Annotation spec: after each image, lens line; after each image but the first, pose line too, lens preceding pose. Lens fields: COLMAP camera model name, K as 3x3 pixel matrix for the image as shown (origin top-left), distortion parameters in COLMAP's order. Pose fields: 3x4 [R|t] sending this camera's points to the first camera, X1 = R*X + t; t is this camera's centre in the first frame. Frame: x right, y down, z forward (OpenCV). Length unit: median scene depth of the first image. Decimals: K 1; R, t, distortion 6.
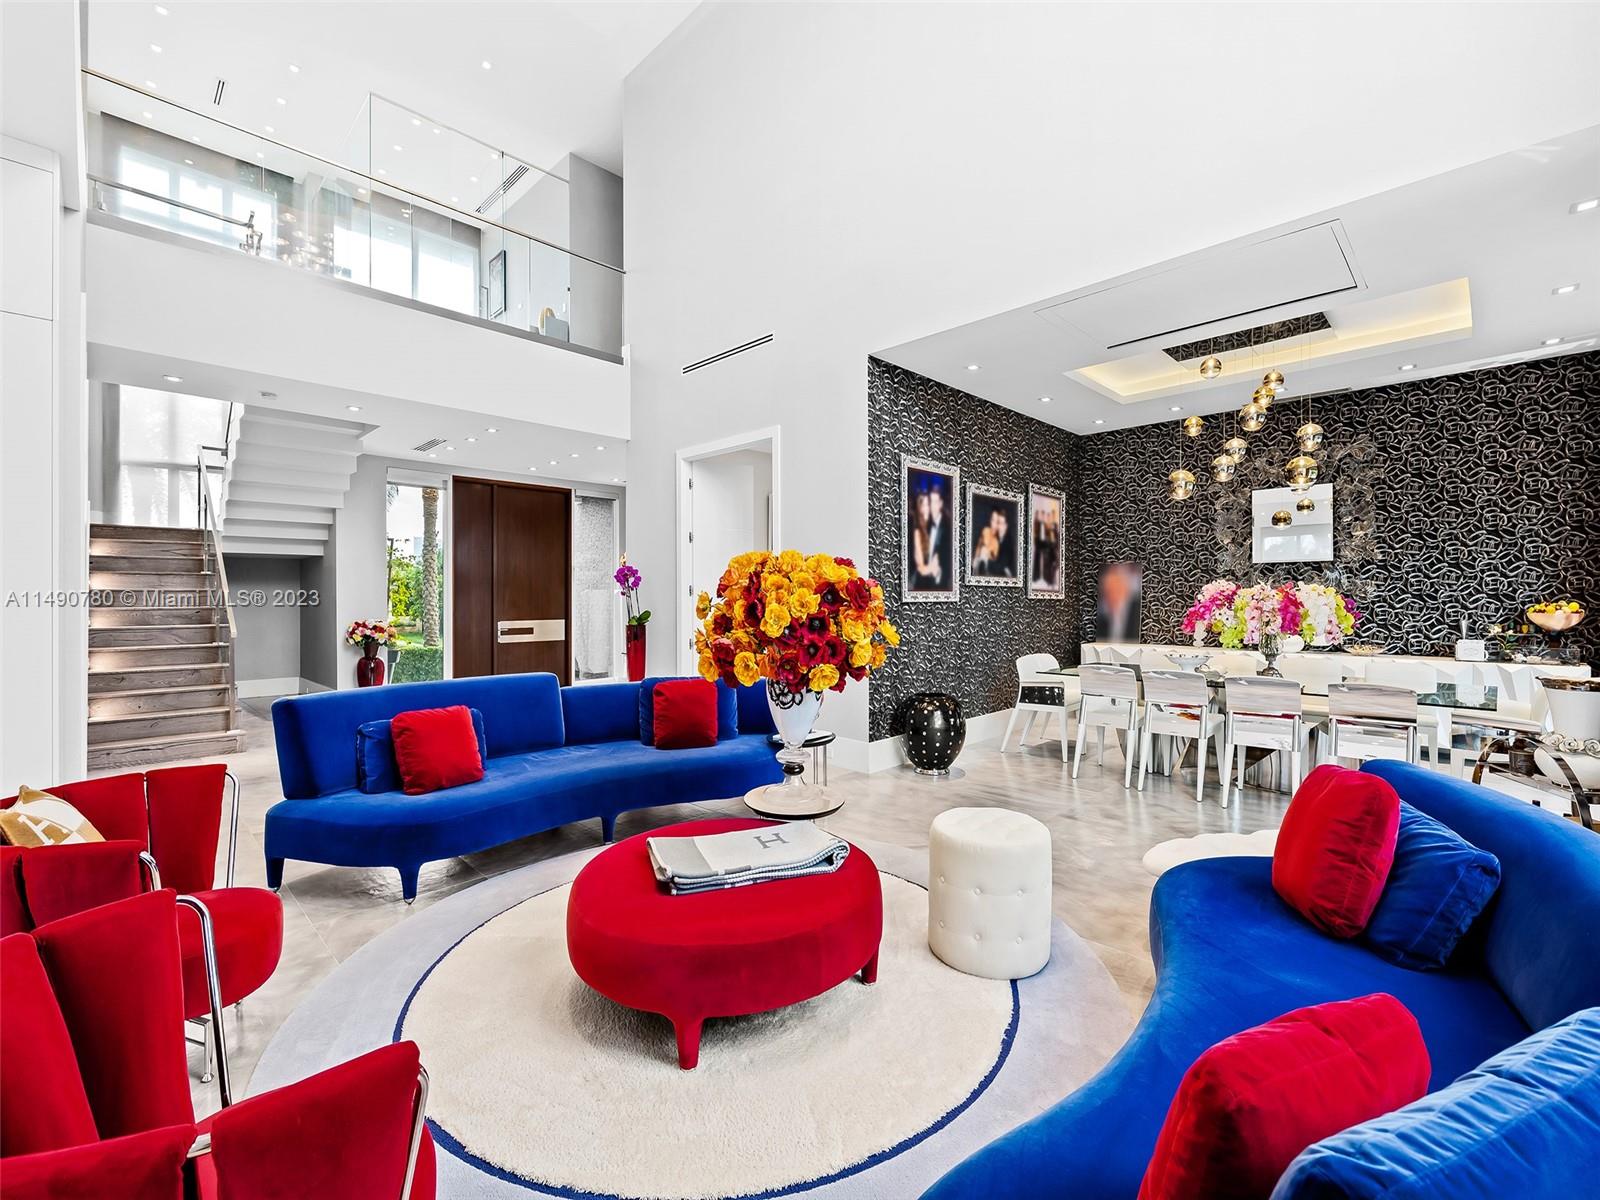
lens RADIAL K [[689.1, 0, 799.0], [0, 689.1, 593.6], [0, 0, 1]] dist [0.000552, -0.001561]
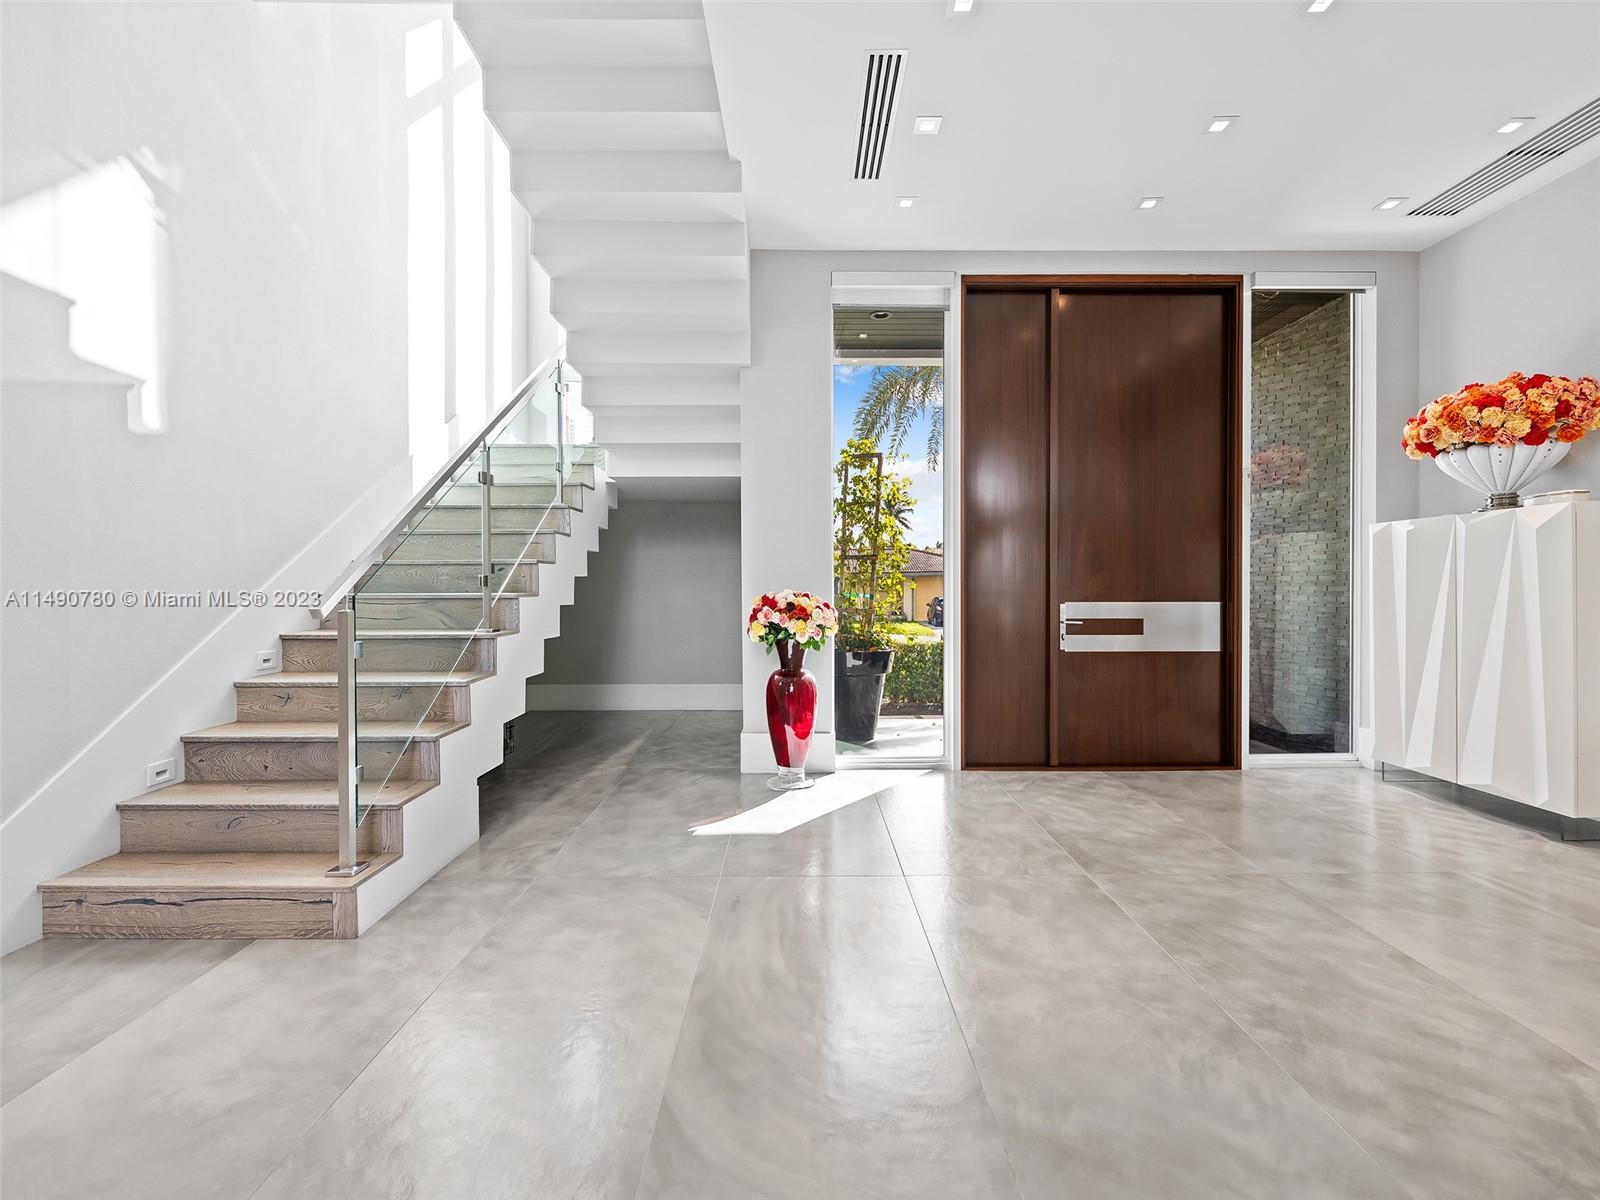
lens RADIAL K [[689.1, 0, 793.0], [0, 689.1, 596.0], [0, 0, 1]] dist [0.000552, -0.001561]
pose [[0.695035, 0.008358, -0.718927, -0.363192], [0.004474, 0.999863, 0.015950, 0.043210], [0.718962, -0.014303, 0.694902, 0.866632]]
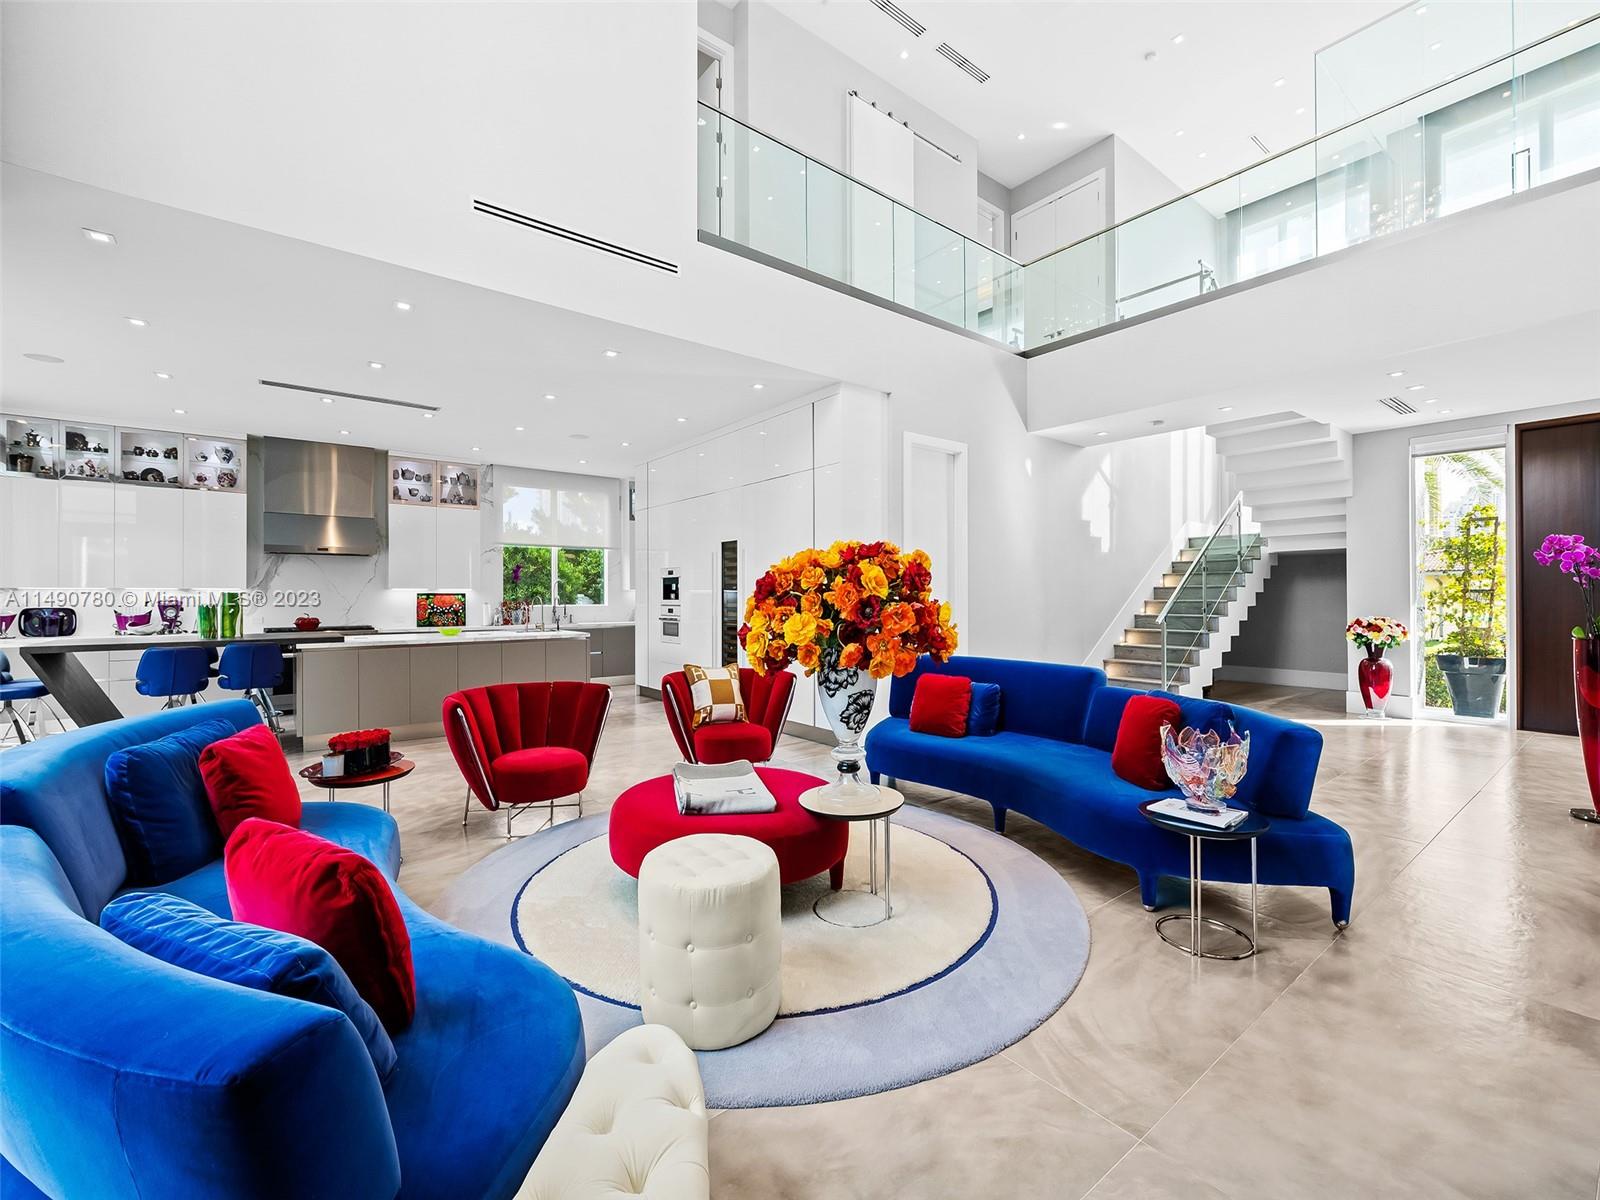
lens RADIAL K [[689.1, 0, 806.1], [0, 689.1, 593.8], [0, 0, 1]] dist [0.000552, -0.001561]
pose [[-0.126793, -0.000861, -0.991929, 0.455219], [0.005965, 0.999981, -0.001630, 0.006699], [0.991911, -0.006124, -0.126786, 0.493907]]
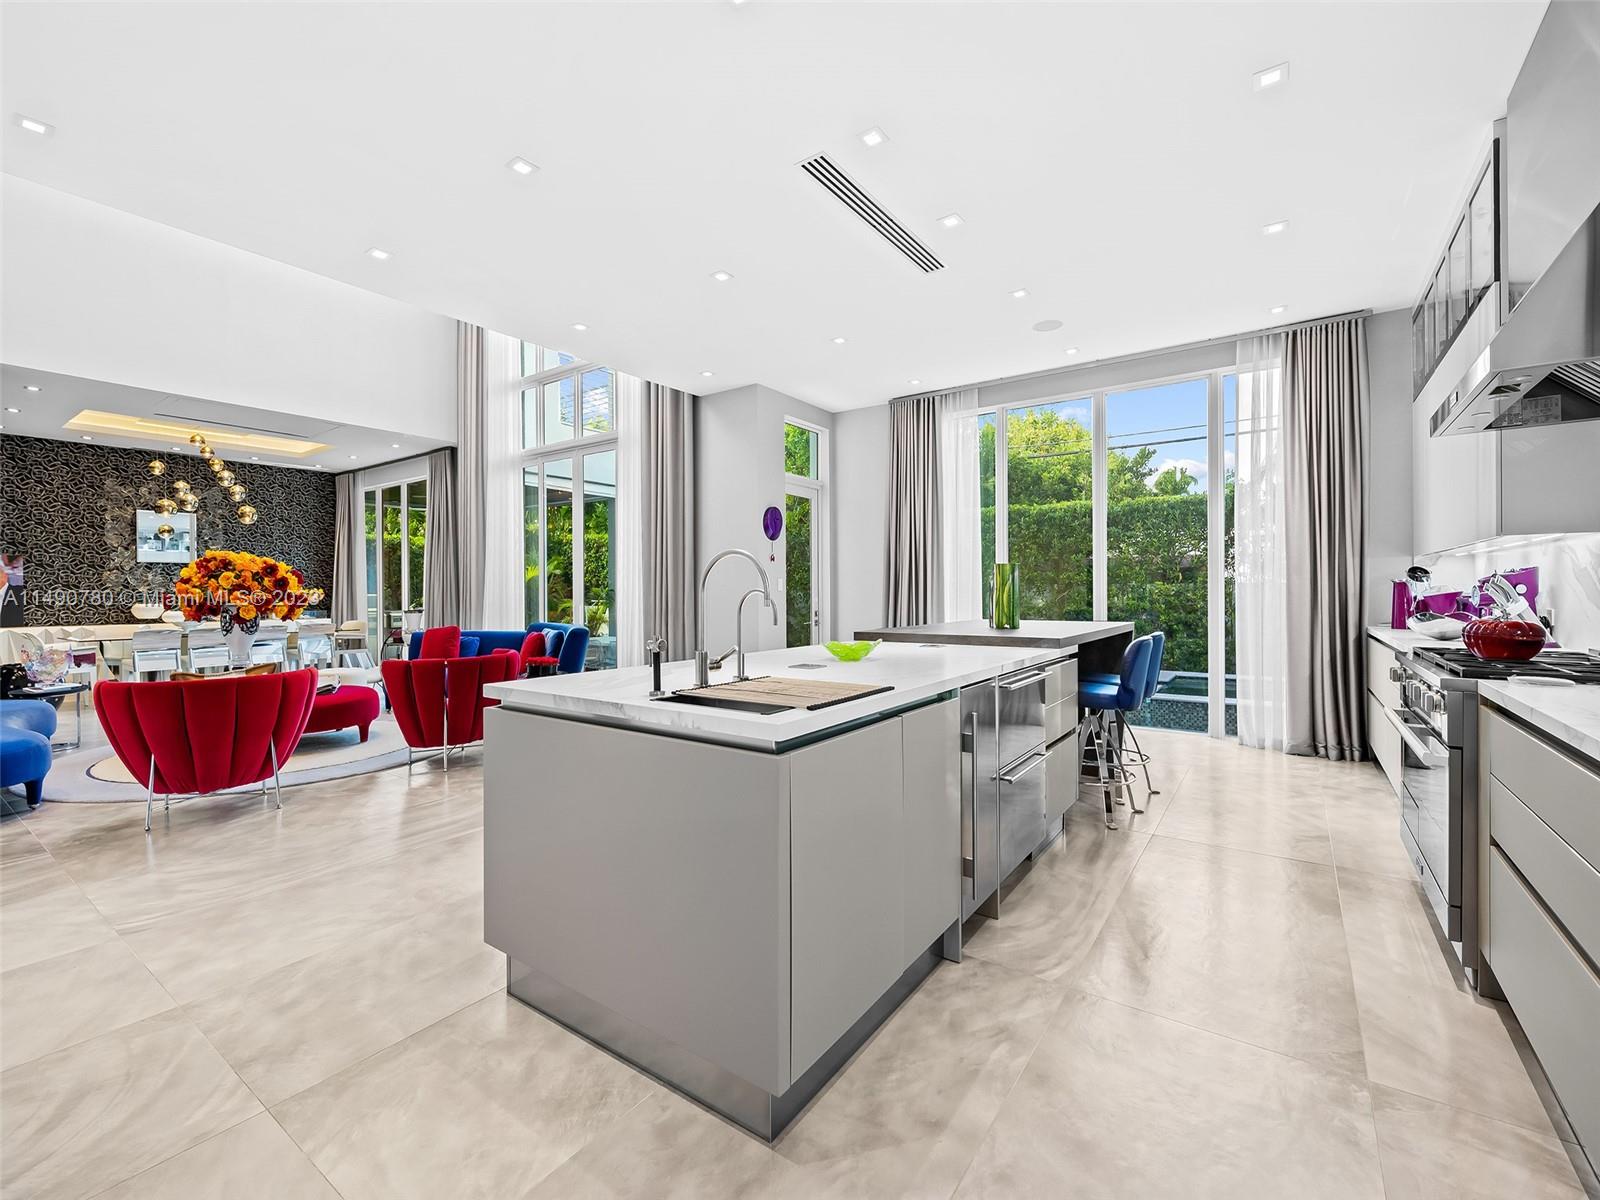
lens RADIAL K [[689.1, 0, 796.1], [0, 689.1, 594.2], [0, 0, 1]] dist [0.000552, -0.001561]
pose [[-0.151909, -0.000347, 0.988394, -0.989545], [0.002343, 0.999997, 0.000711, 0.024929], [-0.988392, 0.002424, -0.151908, -0.109338]]
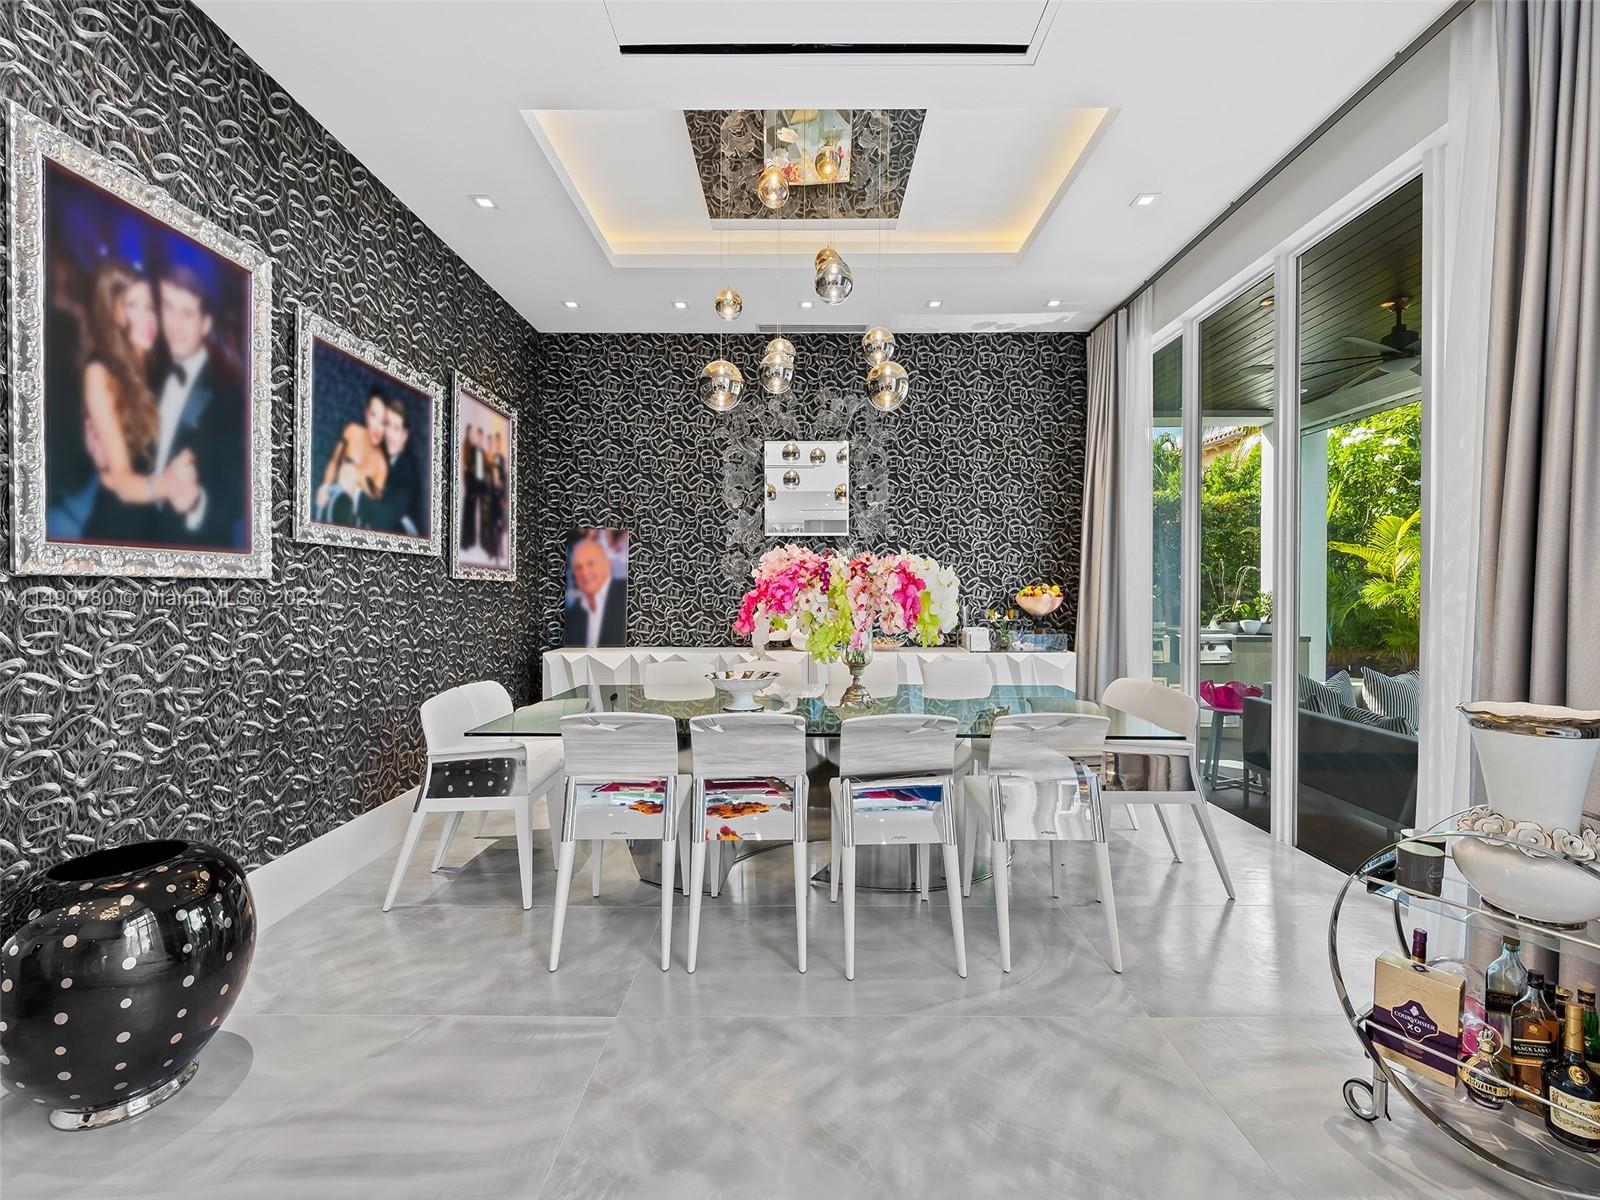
lens RADIAL K [[689.1, 0, 804.9], [0, 689.1, 596.9], [0, 0, 1]] dist [0.000552, -0.001561]
pose [[0.710841, -0.005229, 0.703333, 0.162807], [-0.004922, 0.999911, 0.012409, 0.015172], [-0.703335, -0.012282, 0.710752, 0.458093]]
